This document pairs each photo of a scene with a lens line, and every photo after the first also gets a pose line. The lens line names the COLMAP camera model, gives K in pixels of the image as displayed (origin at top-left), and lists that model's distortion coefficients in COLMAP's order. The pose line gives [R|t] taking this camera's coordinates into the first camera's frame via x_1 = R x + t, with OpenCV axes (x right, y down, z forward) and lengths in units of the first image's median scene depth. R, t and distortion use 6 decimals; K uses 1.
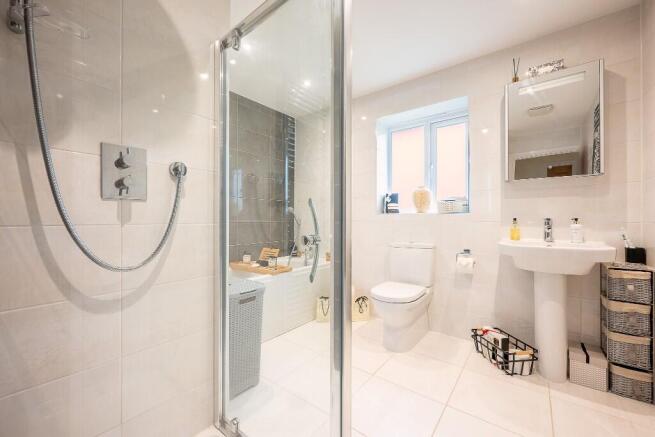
lens RADIAL K [[260.2, 0, 328.3], [0, 260.2, 218.8], [0, 0, 1]] dist [0.001942, 0.000048]
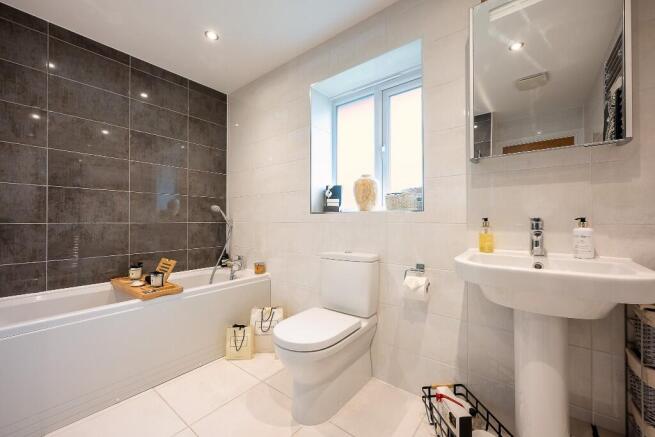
lens RADIAL K [[259.1, 0, 326.8], [0, 259.1, 218.3], [0, 0, 1]] dist [0.001776, 0.000305]
pose [[0.999990, -0.002408, -0.003724, 0.275166], [0.002397, 0.999993, -0.002898, -0.000388], [0.003731, 0.002889, 0.999989, 0.302443]]
